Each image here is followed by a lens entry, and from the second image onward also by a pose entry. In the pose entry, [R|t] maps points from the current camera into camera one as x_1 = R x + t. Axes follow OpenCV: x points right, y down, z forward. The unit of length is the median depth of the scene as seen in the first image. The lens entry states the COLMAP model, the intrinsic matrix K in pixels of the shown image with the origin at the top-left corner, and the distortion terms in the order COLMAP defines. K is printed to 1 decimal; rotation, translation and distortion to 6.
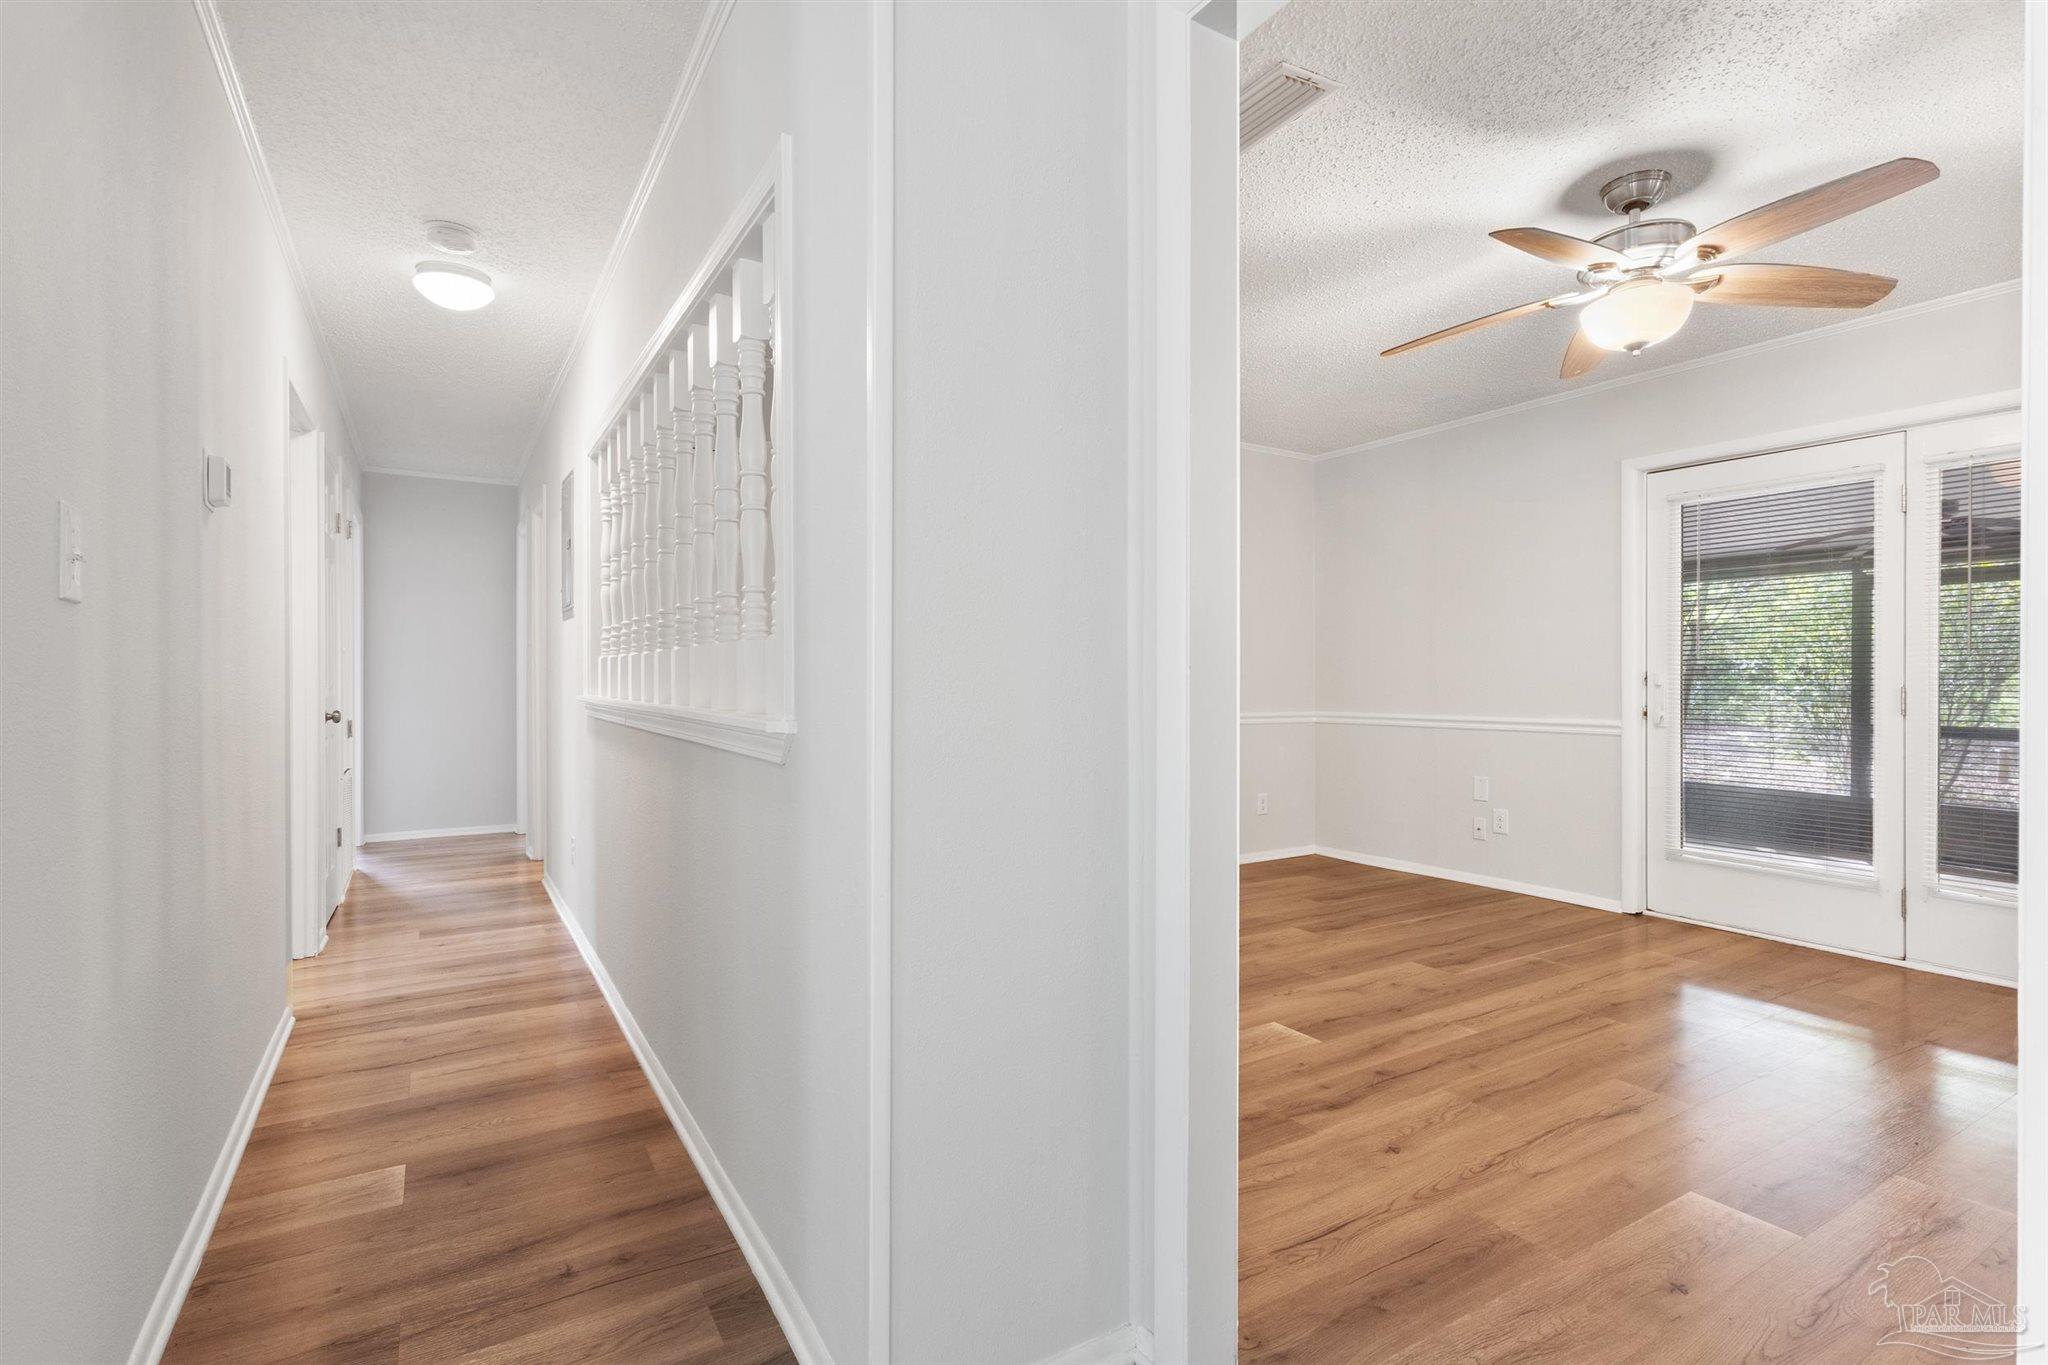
lens RADIAL K [[977.9, 0, 1024.0], [0, 977.9, 682.5], [0, 0, 1]] dist [0.014140, 0.000208]
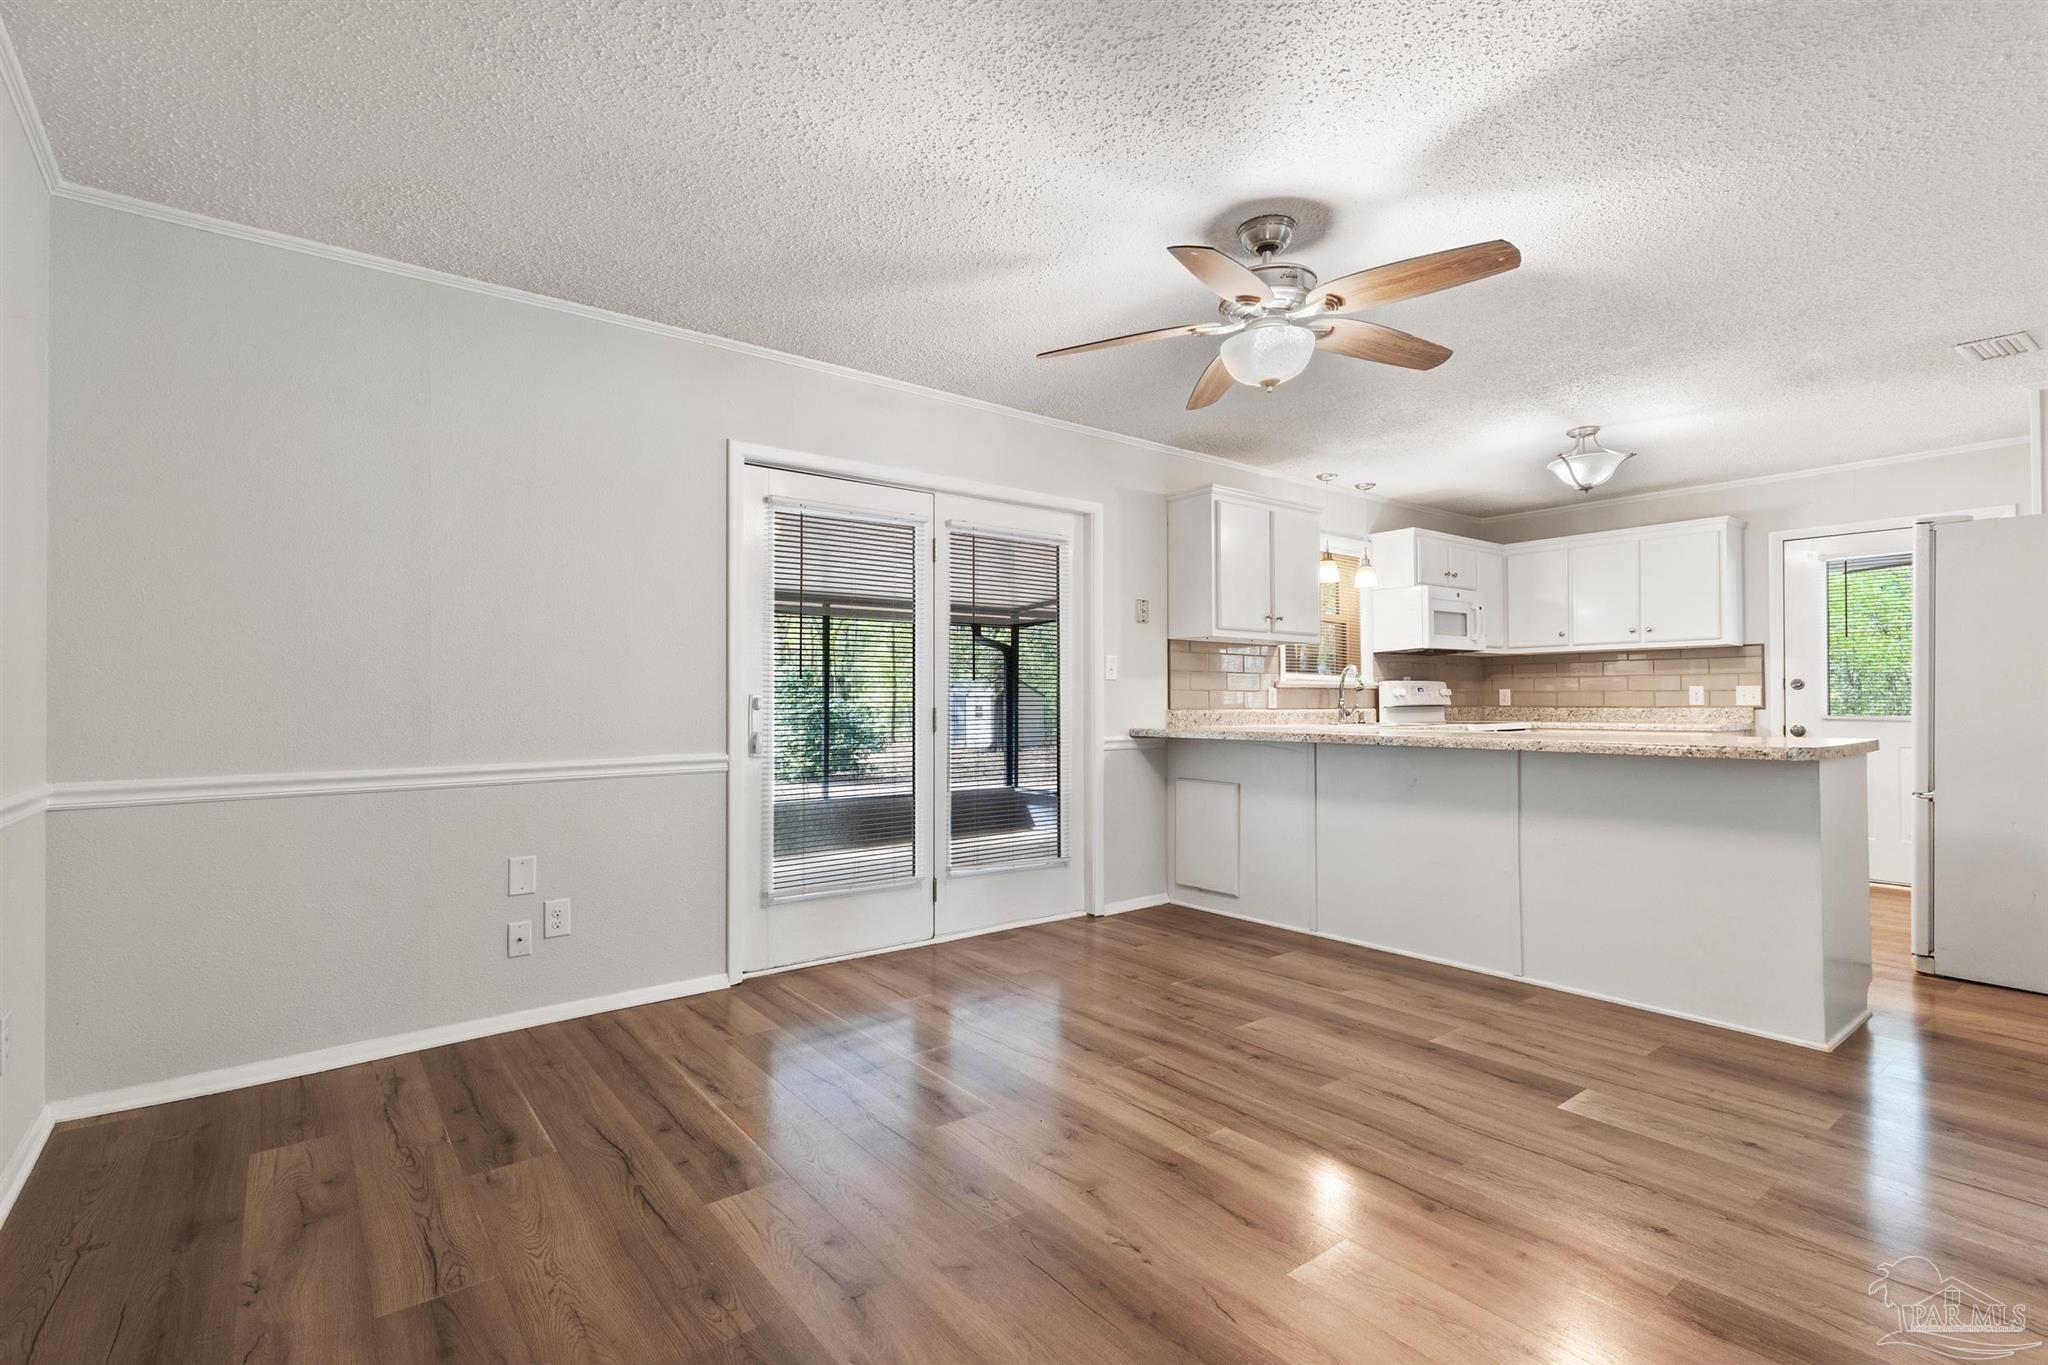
lens RADIAL K [[949.8, 0, 1024.0], [0, 949.8, 682.5], [0, 0, 1]] dist [0.003385, 0.000752]
pose [[-0.103748, 0.016536, 0.994466, -0.308612], [0.011126, 0.999819, -0.015465, -0.008447], [-0.994541, 0.009460, -0.103913, 1.192376]]
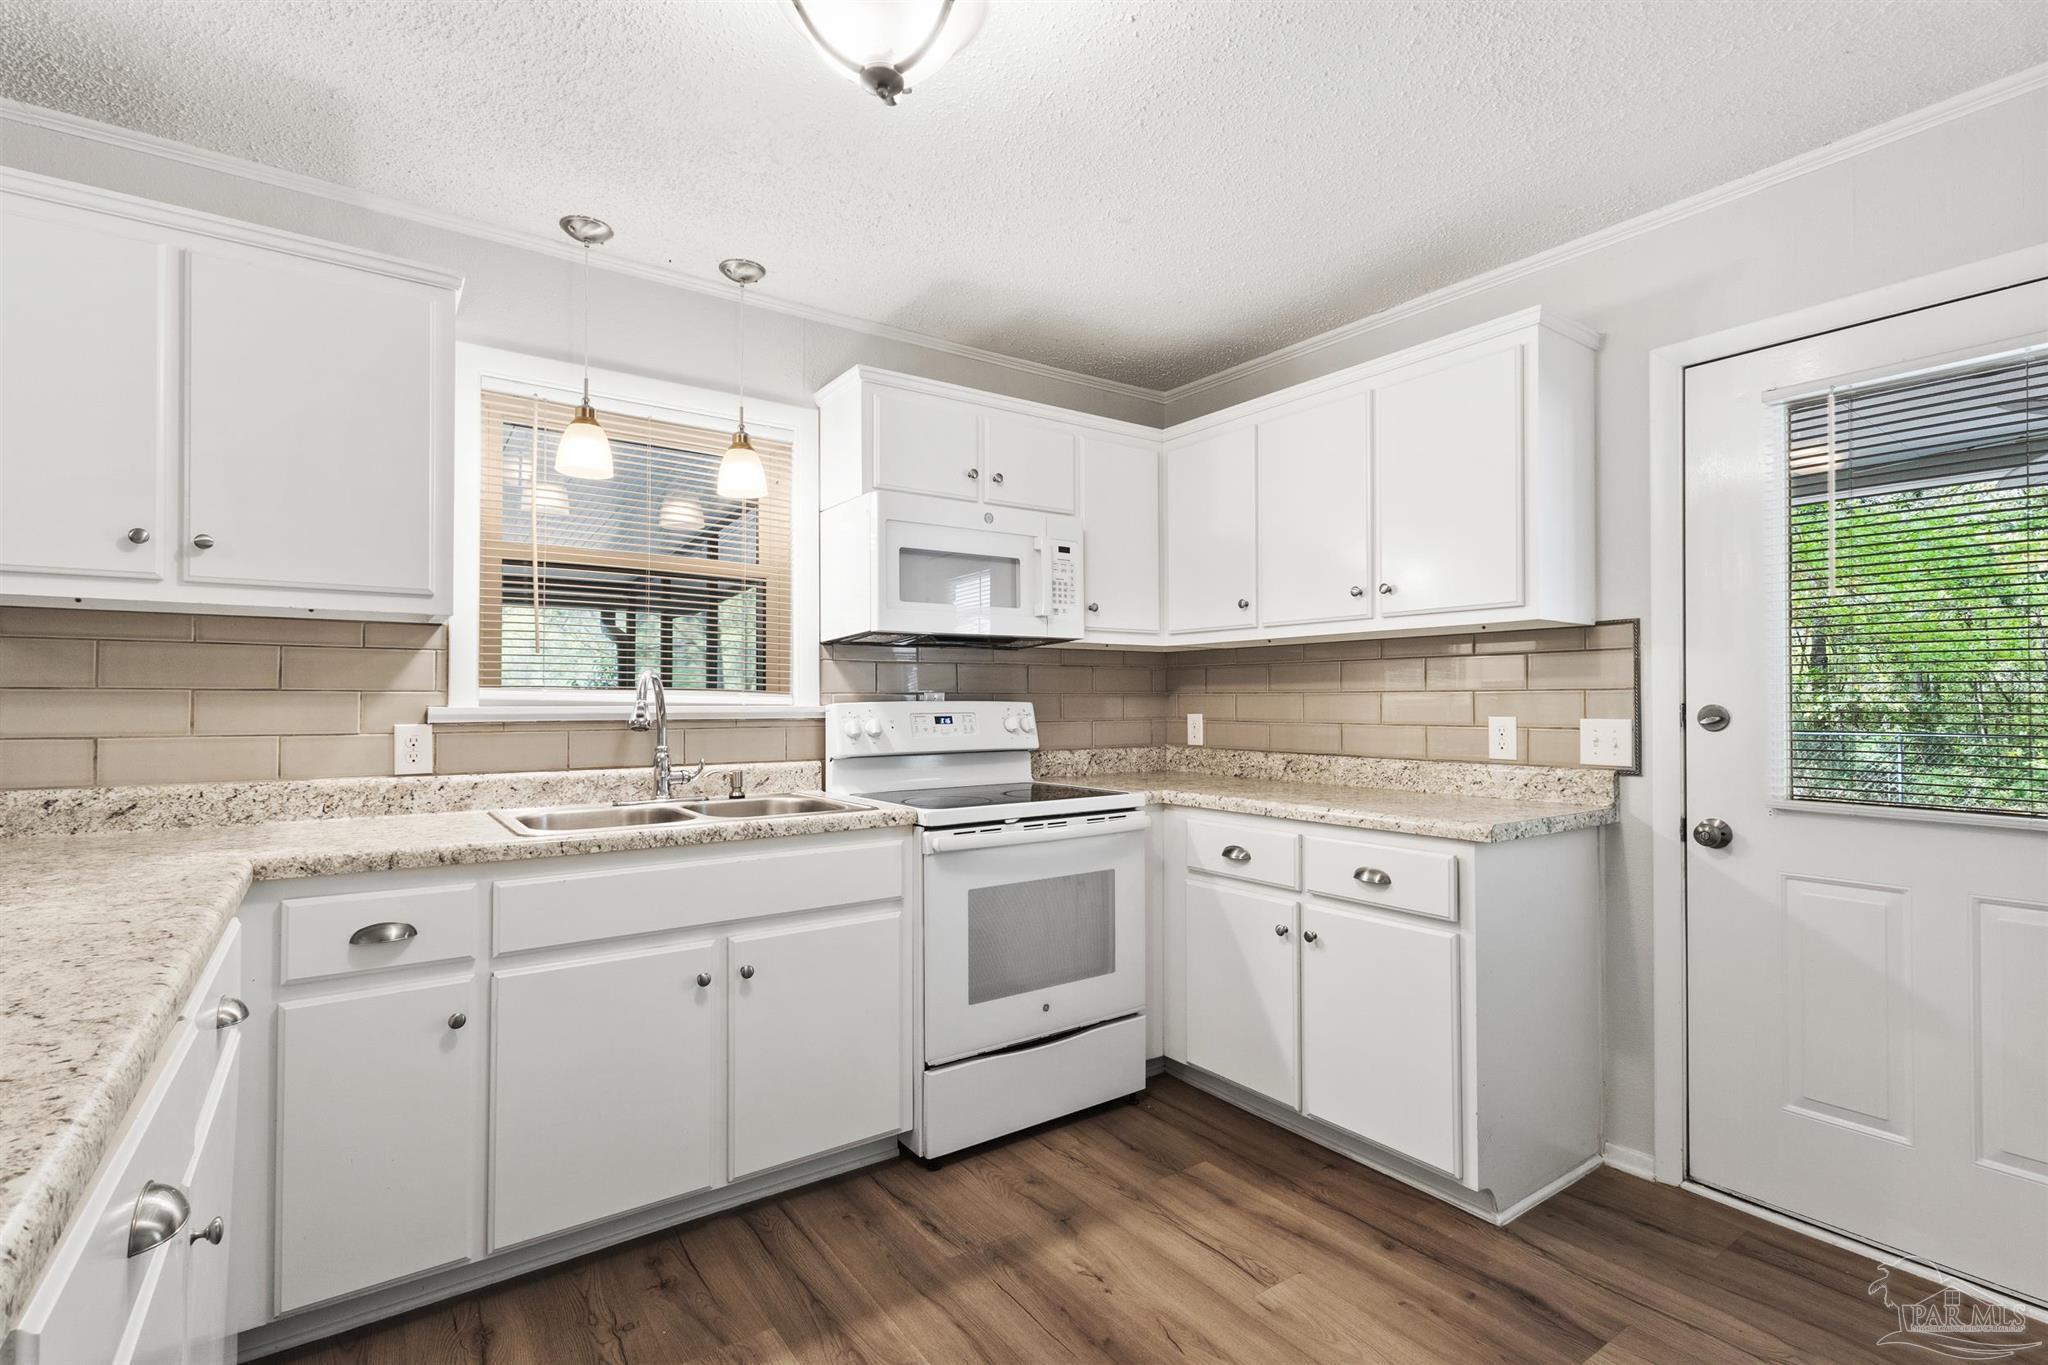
lens RADIAL K [[949.8, 0, 1024.0], [0, 949.8, 682.5], [0, 0, 1]] dist [0.003385, 0.000752]
pose [[-0.061825, 0.015056, 0.997973, 0.652484], [0.009173, 0.999853, -0.014516, -0.038613], [-0.998045, 0.008257, -0.061954, 0.102715]]
